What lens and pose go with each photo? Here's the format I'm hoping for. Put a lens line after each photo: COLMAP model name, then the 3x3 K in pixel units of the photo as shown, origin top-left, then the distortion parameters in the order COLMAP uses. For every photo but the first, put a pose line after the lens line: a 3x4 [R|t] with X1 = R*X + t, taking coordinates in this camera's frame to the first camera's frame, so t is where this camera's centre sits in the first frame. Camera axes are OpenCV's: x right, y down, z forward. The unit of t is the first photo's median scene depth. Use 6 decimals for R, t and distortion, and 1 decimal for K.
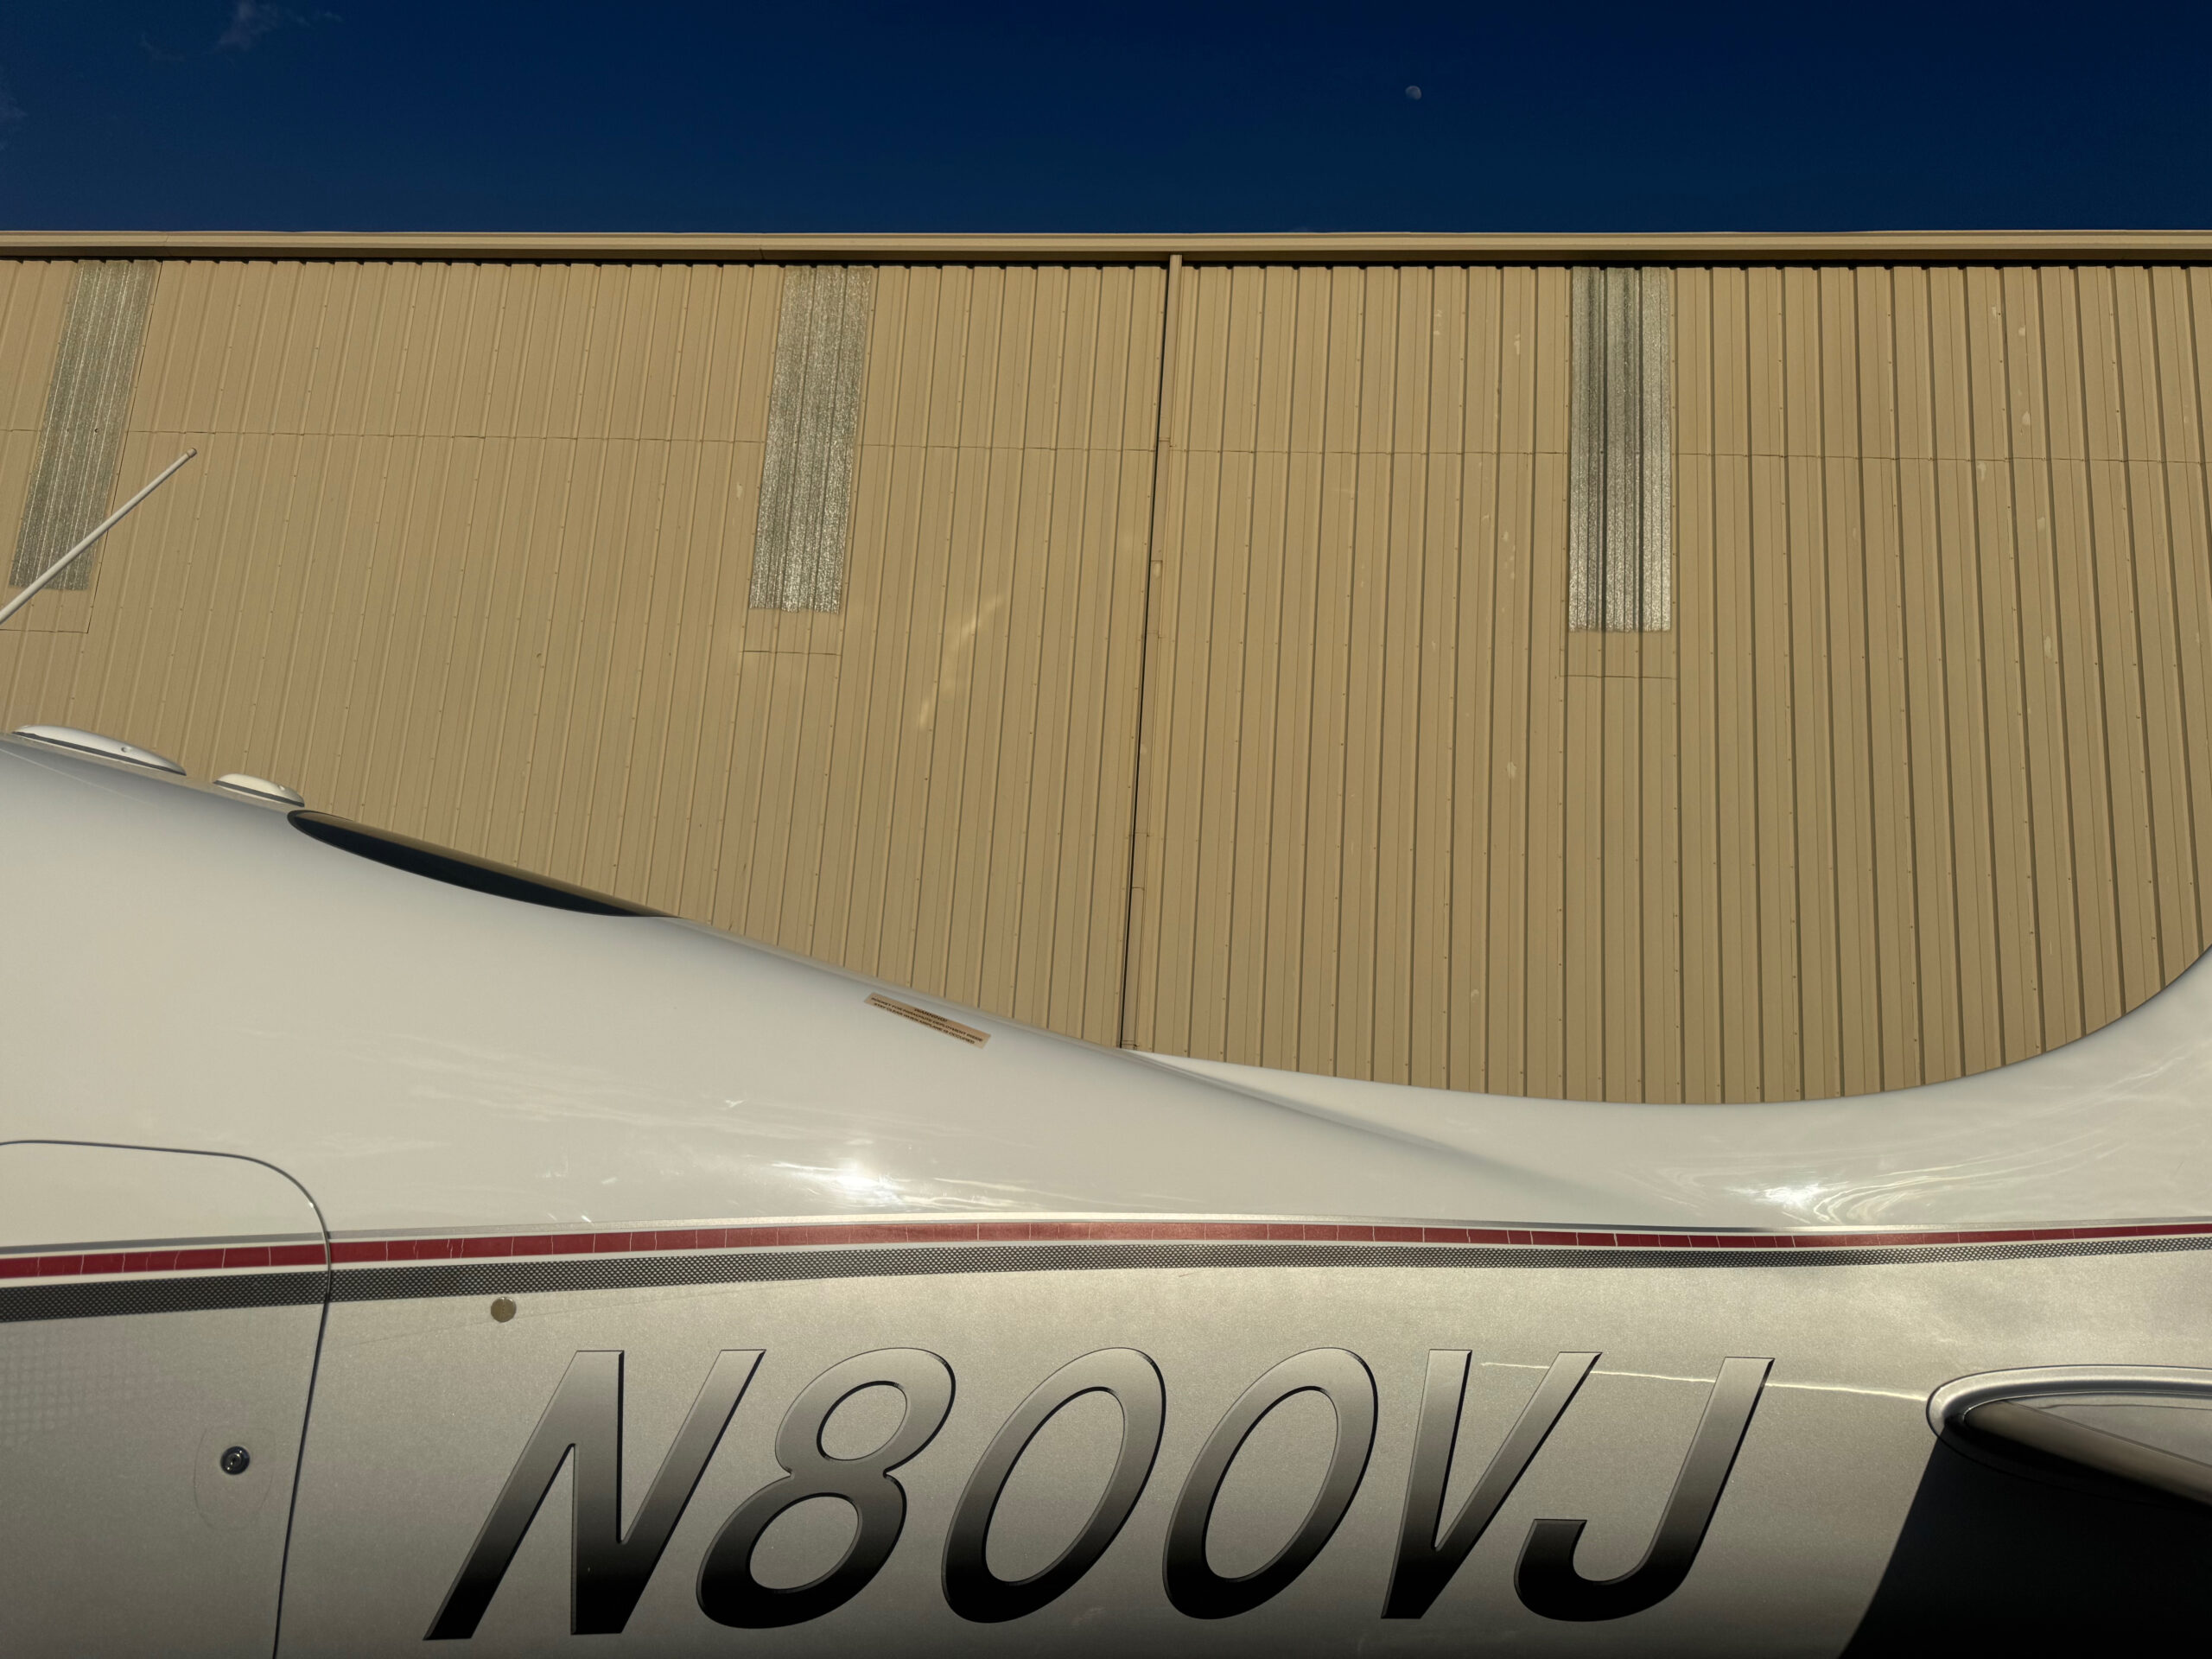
lens RADIAL K [[1548.8, 0, 1103.5], [0, 1548.8, 836.9], [0, 0, 1]] dist [0.091927, -0.130834]
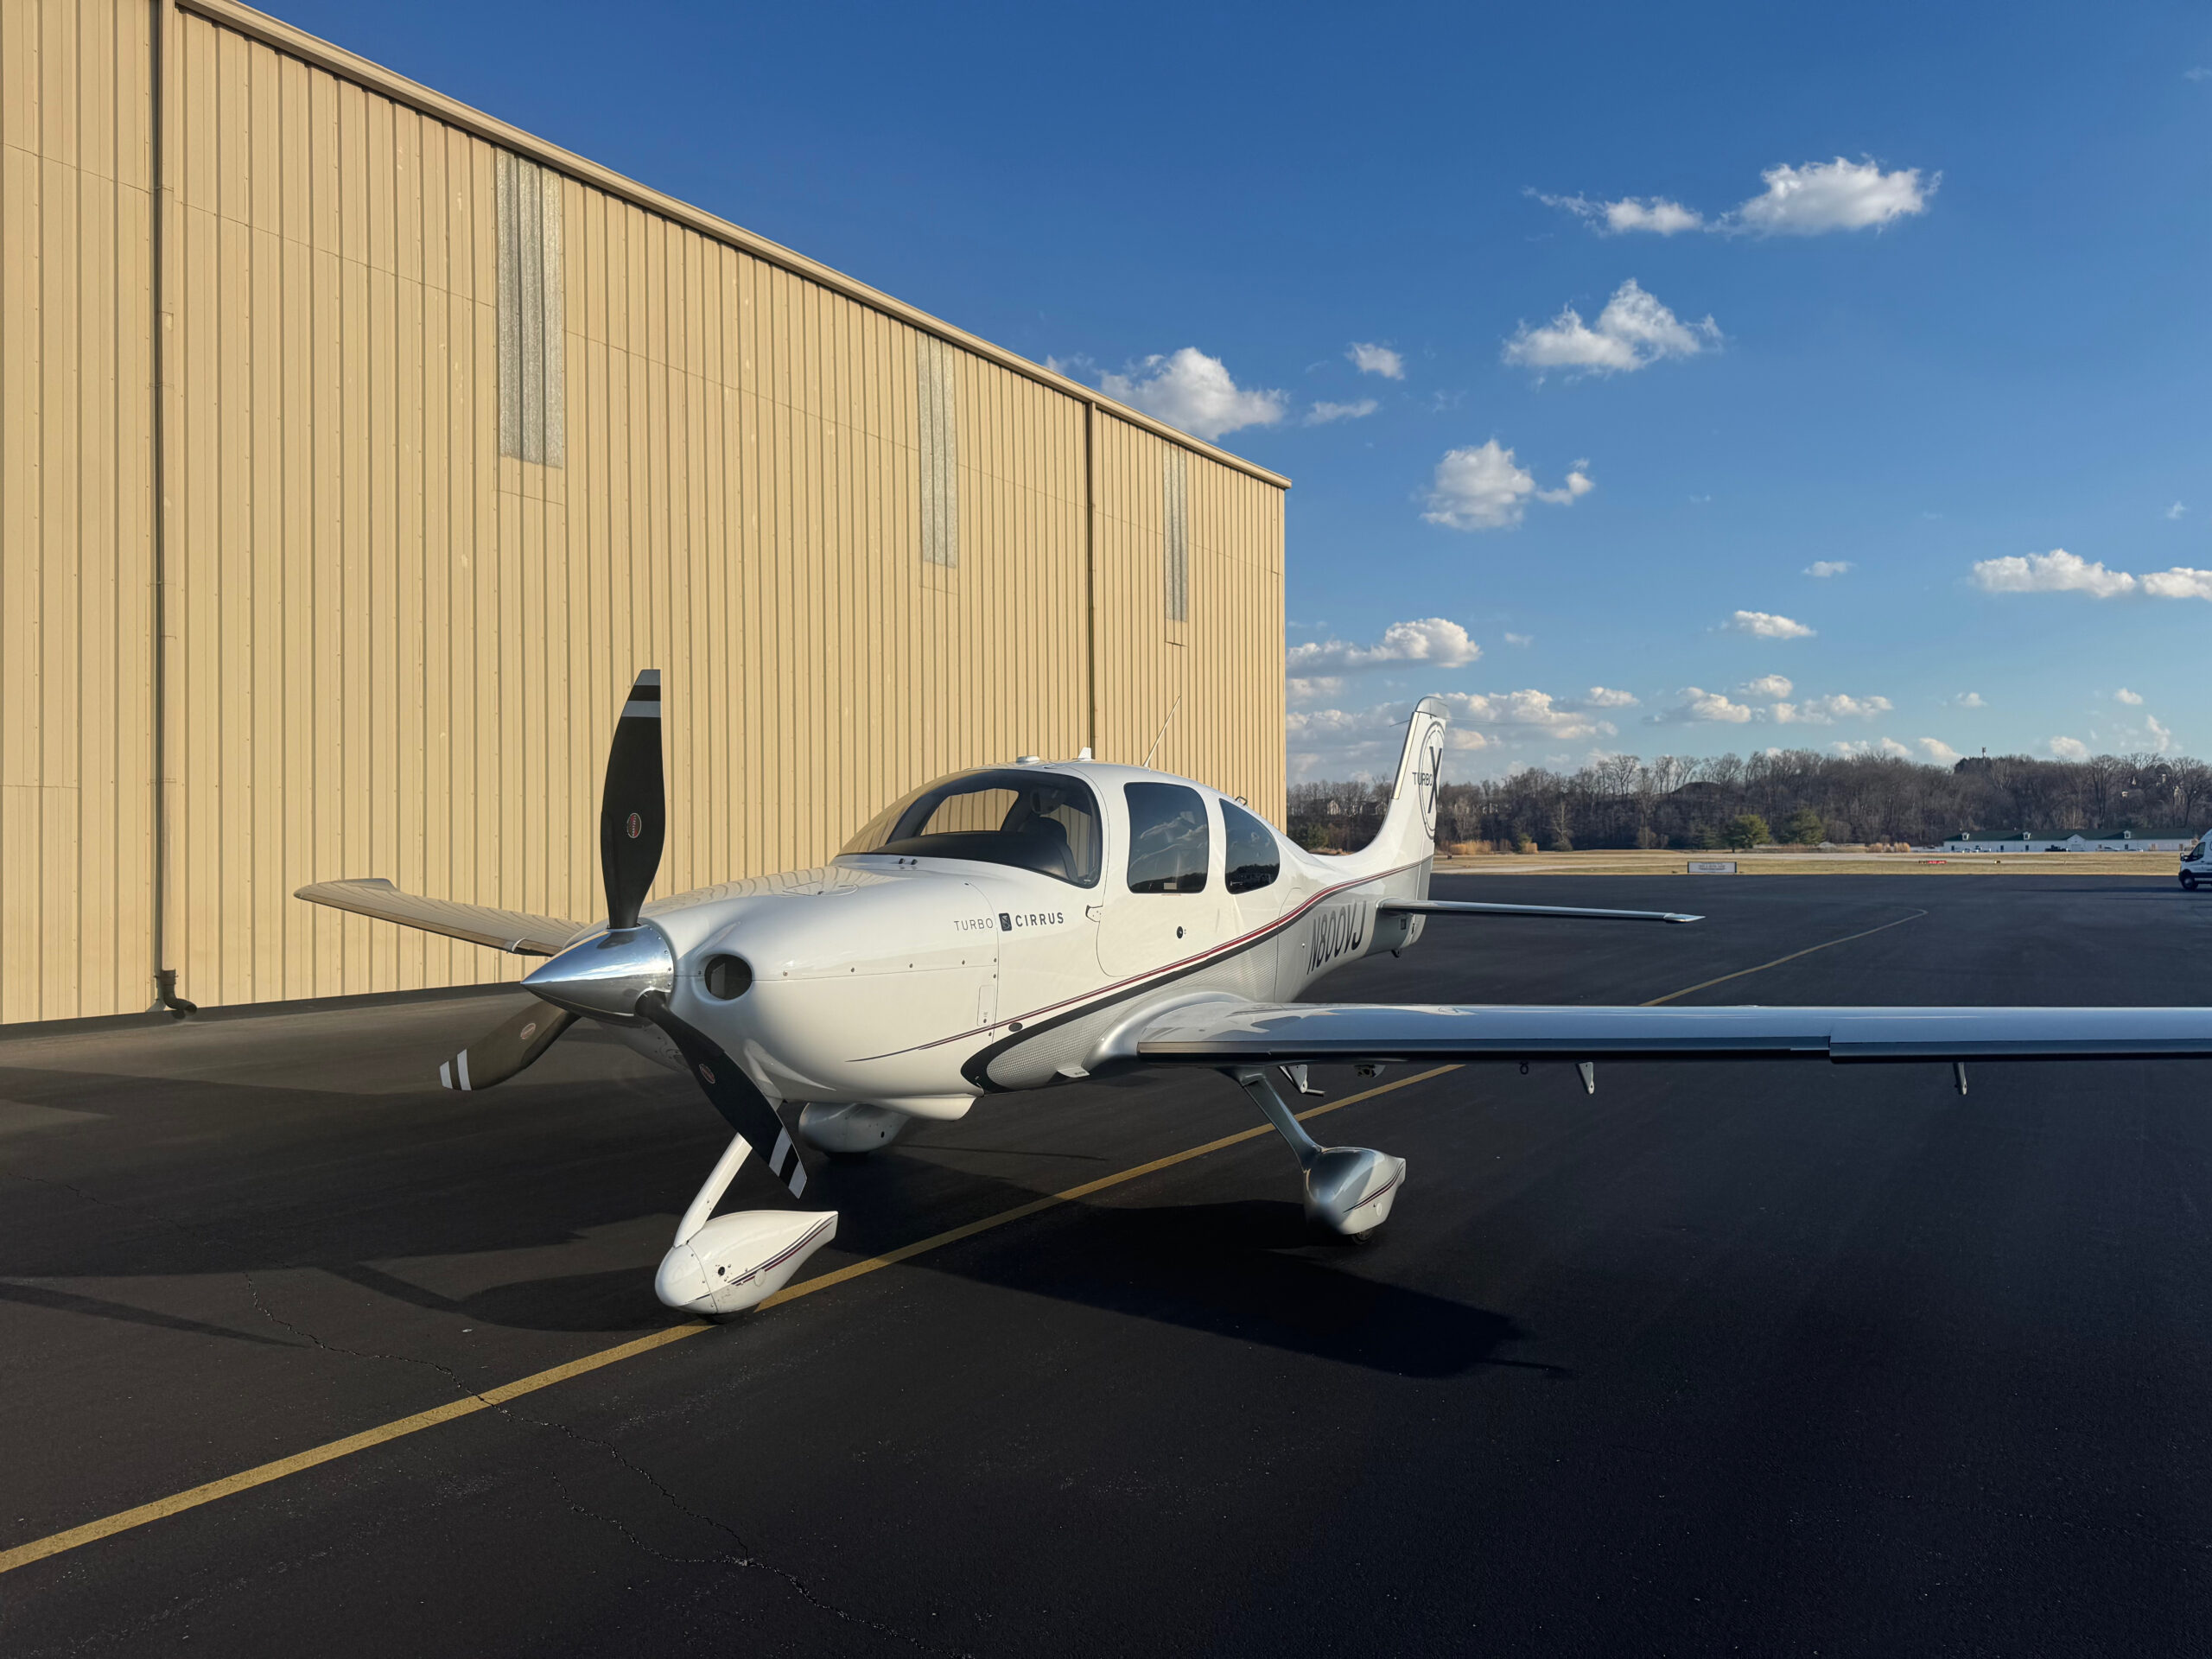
lens RADIAL K [[1536.9, 0, 1105.8], [0, 1536.9, 835.8], [0, 0, 1]] dist [0.166783, -0.322457]
pose [[0.453298, -0.057500, 0.889503, -0.643092], [-0.139060, 0.981136, 0.134290, -0.065653], [-0.880445, -0.184567, 0.436751, -0.068982]]
